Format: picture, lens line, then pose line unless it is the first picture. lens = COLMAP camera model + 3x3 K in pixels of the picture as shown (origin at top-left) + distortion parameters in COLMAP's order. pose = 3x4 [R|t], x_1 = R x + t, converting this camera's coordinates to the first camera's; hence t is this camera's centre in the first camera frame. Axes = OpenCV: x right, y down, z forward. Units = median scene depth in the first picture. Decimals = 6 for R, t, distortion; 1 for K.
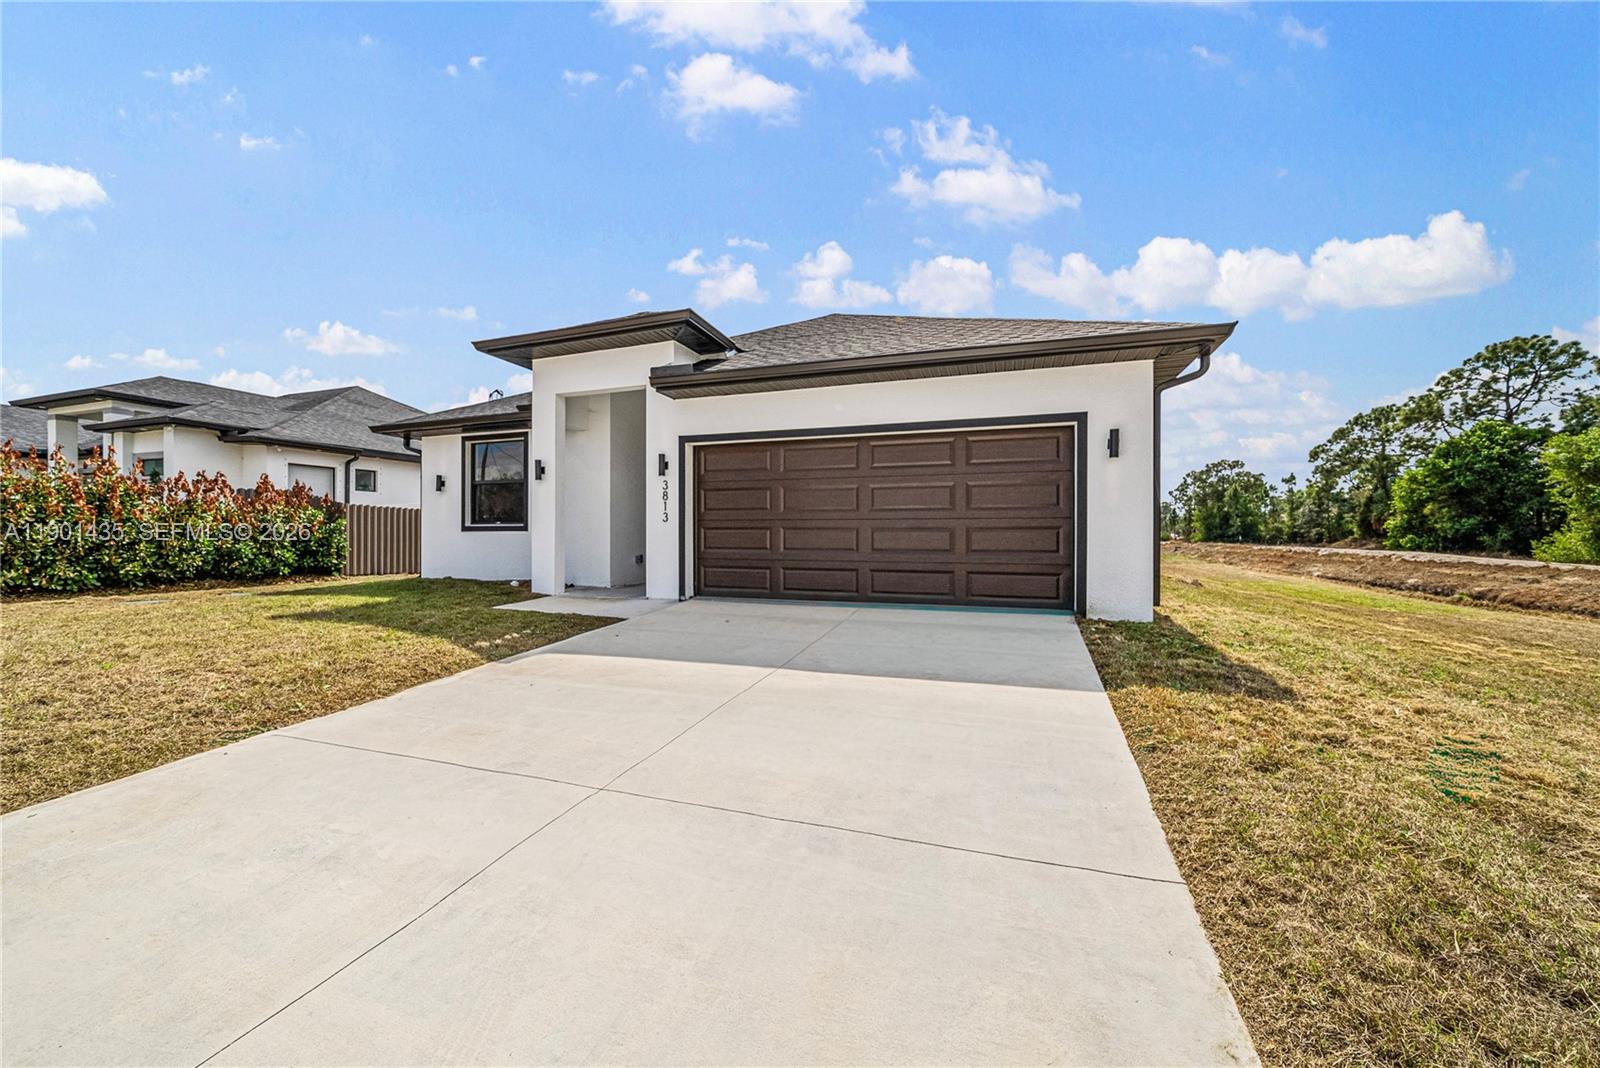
lens RADIAL K [[544.2, 0, 800.7], [0, 544.2, 532.6], [0, 0, 1]] dist [-0.000223, -0.000007]
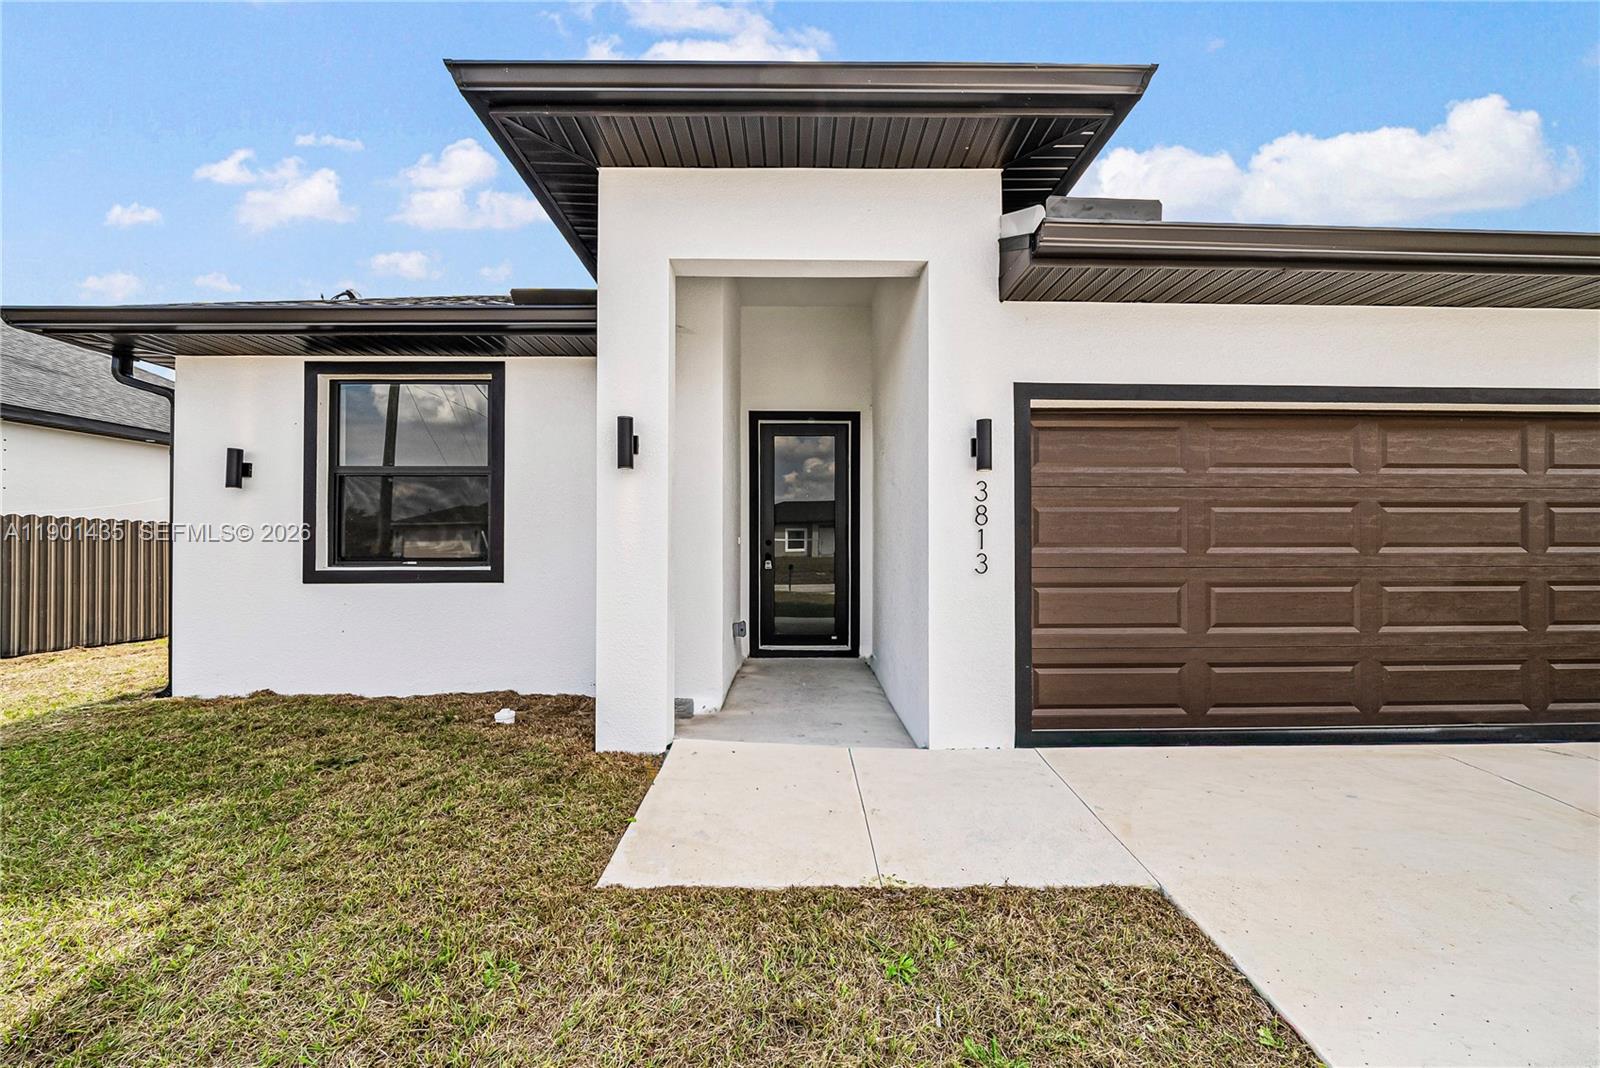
lens RADIAL K [[553.6, 0, 803.4], [0, 553.6, 536.0], [0, 0, 1]] dist [-0.004170, 0.000036]
pose [[0.943869, 0.001224, 0.330317, -0.395687], [0.001682, 0.999962, -0.008514, -0.034672], [-0.330315, 0.008592, 0.943831, 0.461087]]
